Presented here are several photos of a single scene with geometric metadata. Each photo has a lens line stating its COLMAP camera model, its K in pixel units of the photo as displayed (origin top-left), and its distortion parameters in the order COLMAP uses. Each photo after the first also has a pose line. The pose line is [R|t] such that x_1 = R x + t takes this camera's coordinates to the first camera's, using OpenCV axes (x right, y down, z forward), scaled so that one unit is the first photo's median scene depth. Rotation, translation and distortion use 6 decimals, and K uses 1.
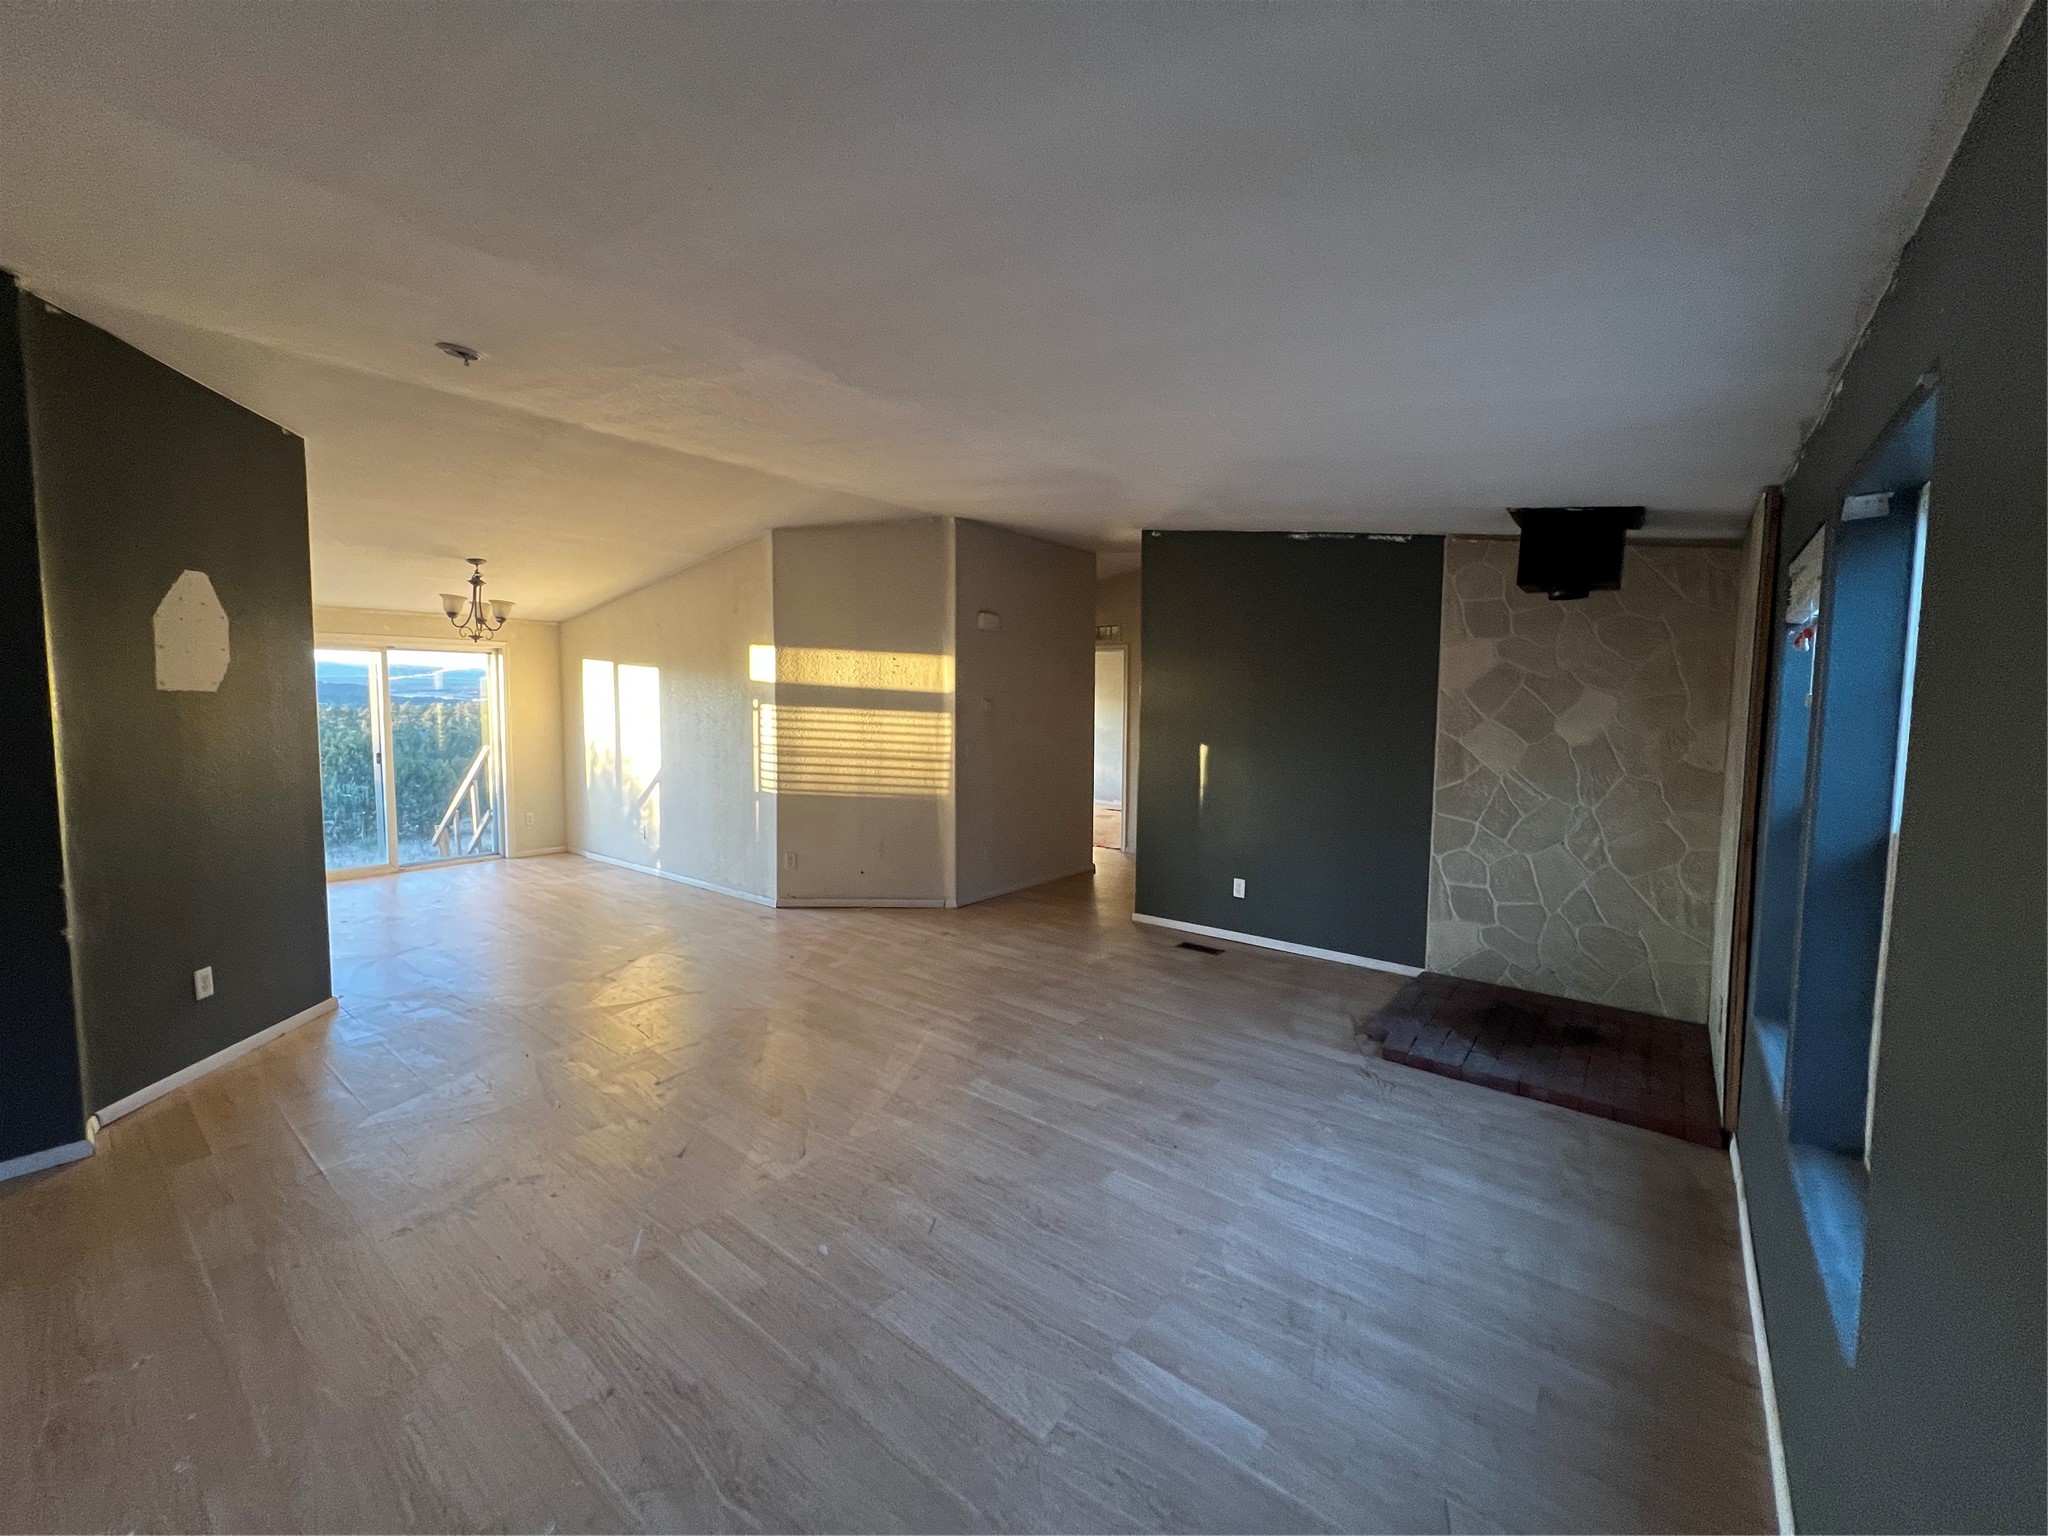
lens RADIAL K [[818.2, 0, 1026.4], [0, 818.2, 772.5], [0, 0, 1]] dist [-0.000172, -0.000721]
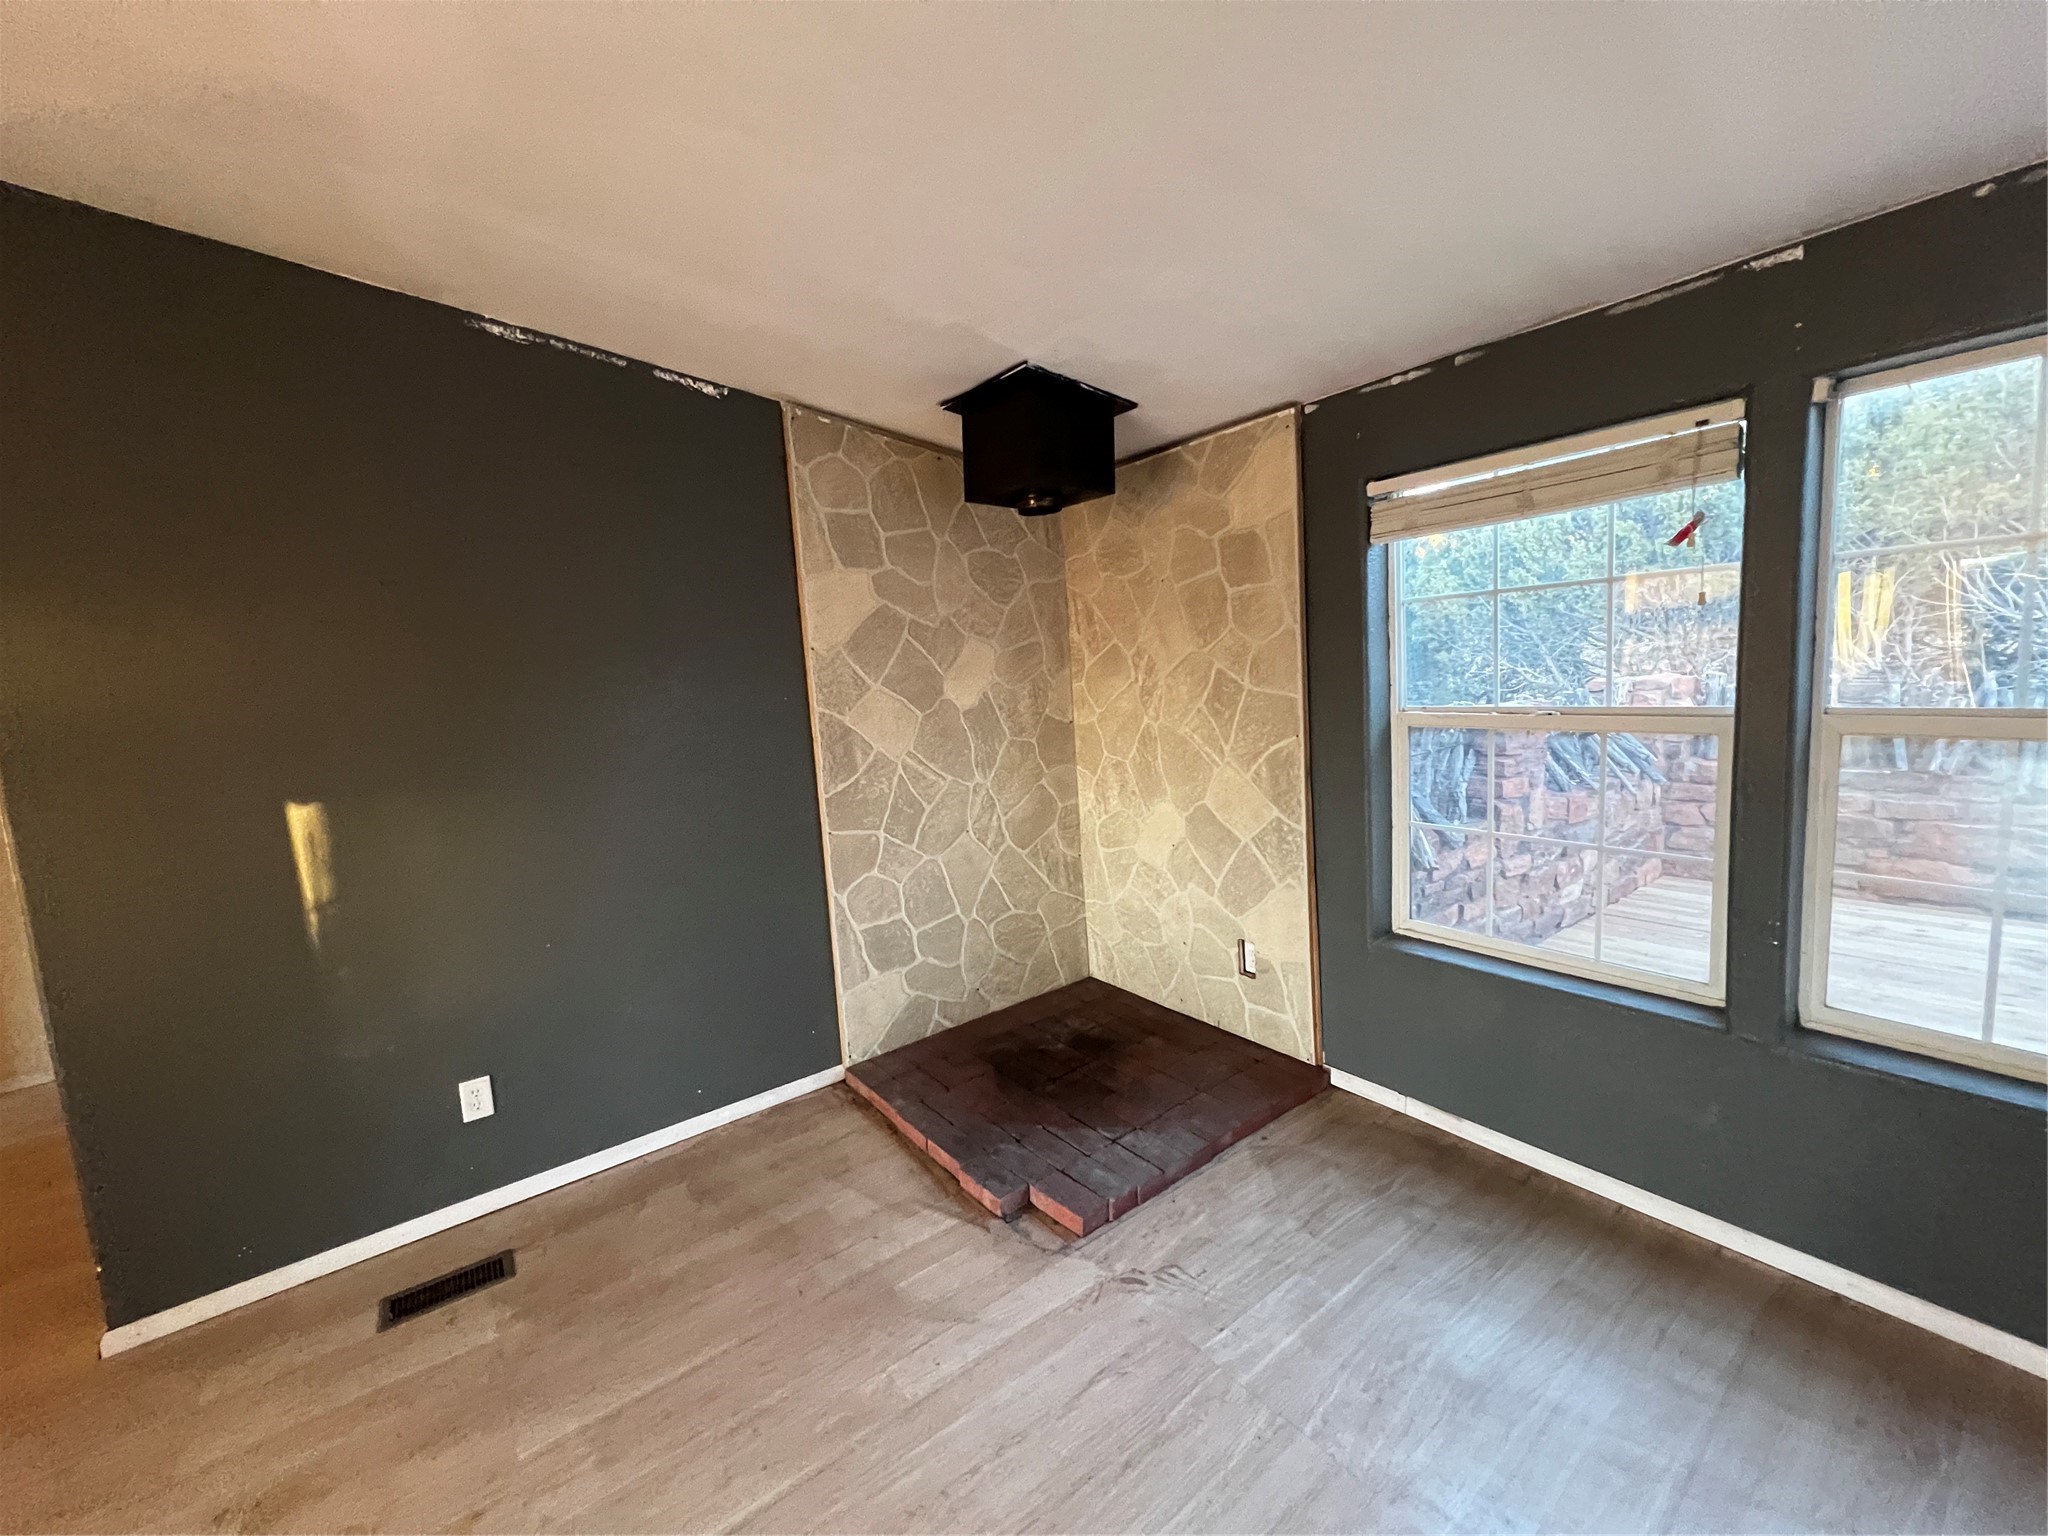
lens RADIAL K [[818.2, 0, 1029.8], [0, 818.2, 760.1], [0, 0, 1]] dist [-0.000172, -0.000721]
pose [[0.251446, -0.136149, 0.958247, -0.088598], [0.149533, 0.983634, 0.100519, -0.053313], [-0.956250, 0.118014, 0.267690, 0.702972]]
